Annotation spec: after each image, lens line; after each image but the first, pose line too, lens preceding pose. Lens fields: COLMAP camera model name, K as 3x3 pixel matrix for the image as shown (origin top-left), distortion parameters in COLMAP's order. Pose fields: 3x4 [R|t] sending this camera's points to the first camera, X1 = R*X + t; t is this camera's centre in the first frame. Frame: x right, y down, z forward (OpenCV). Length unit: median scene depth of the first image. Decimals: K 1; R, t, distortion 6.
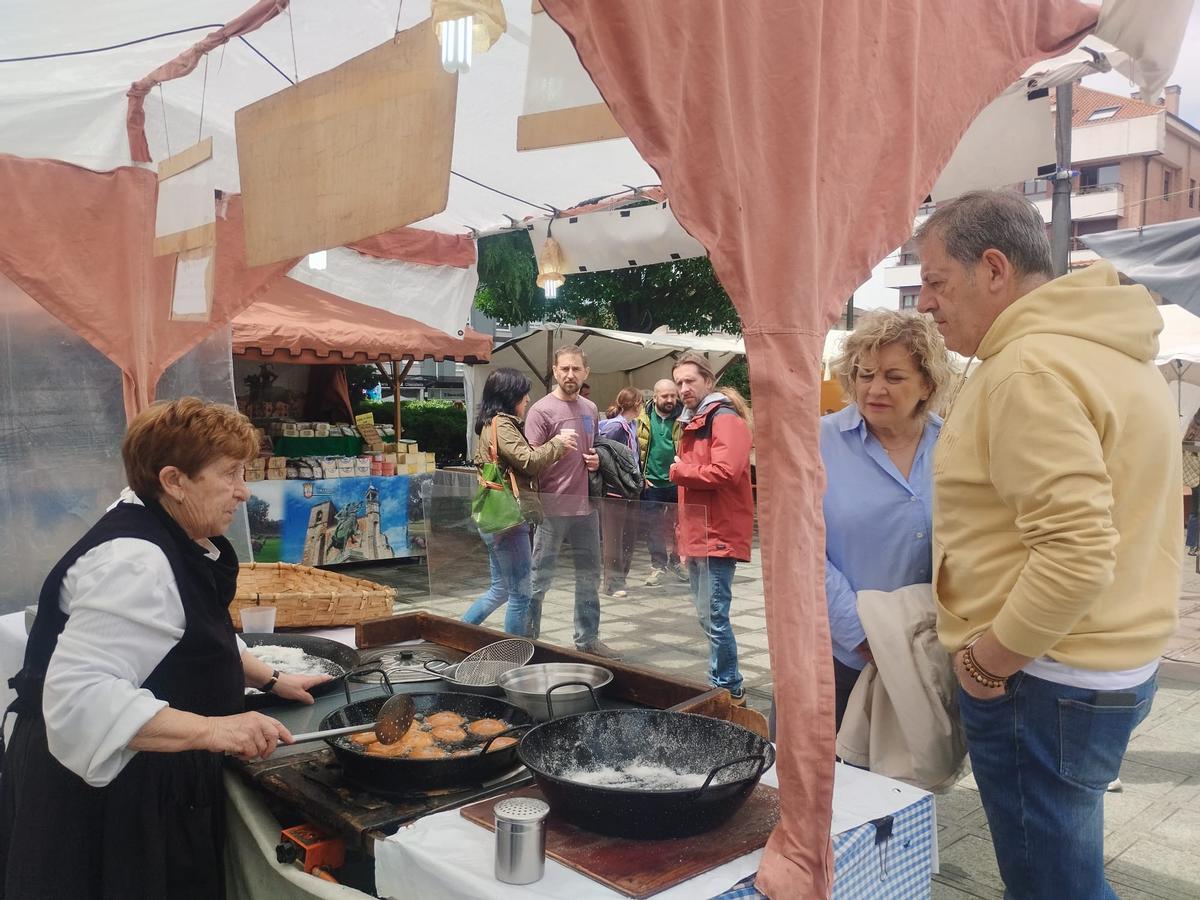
lens RADIAL K [[1018.8, 0, 604.1], [0, 1018.8, 446.8], [0, 0, 1]] dist [0.077174, -0.092856]
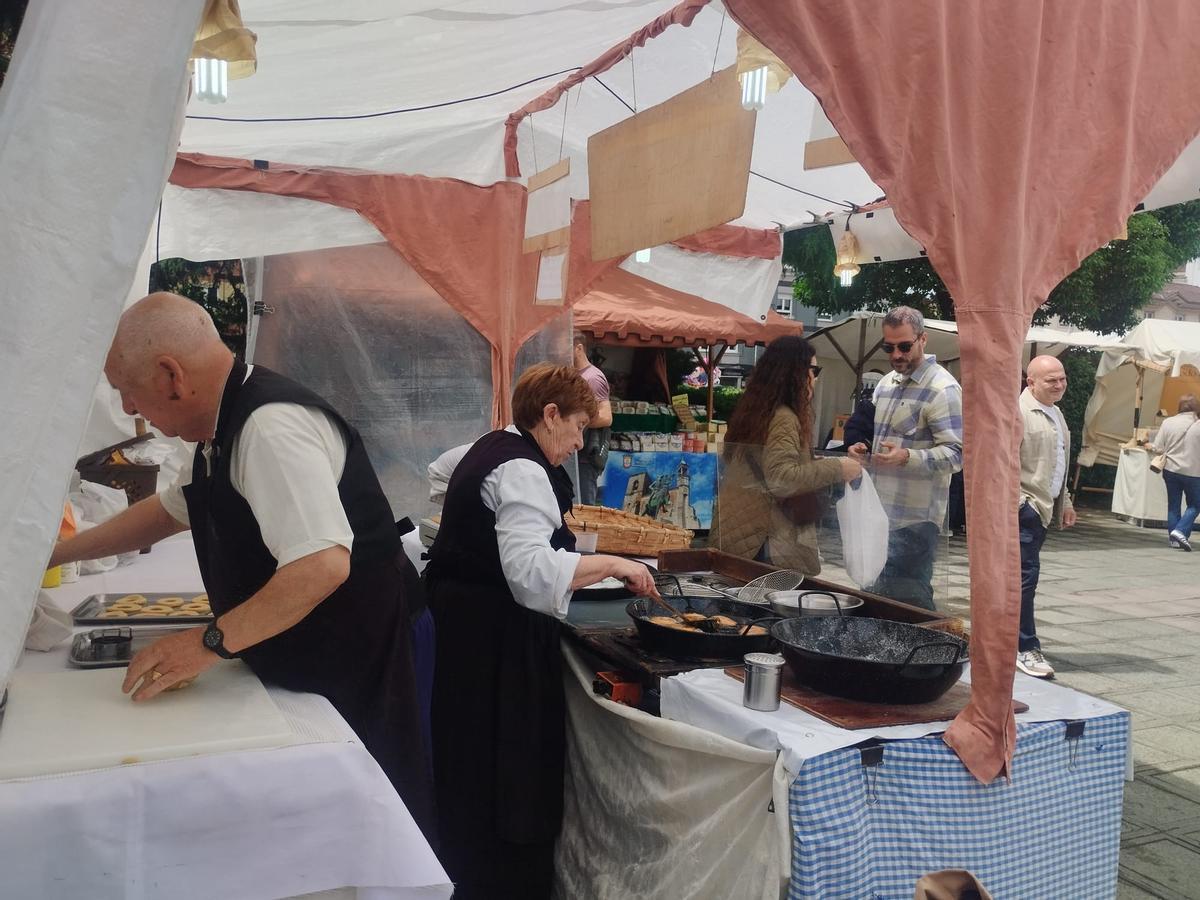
lens RADIAL K [[1018.8, 0, 604.1], [0, 1018.8, 446.8], [0, 0, 1]] dist [0.077174, -0.092856]
pose [[0.952368, 0.050160, -0.300796, 0.055309], [-0.047228, 0.998739, 0.017015, 0.028424], [0.301271, -0.001998, 0.953537, -0.179182]]
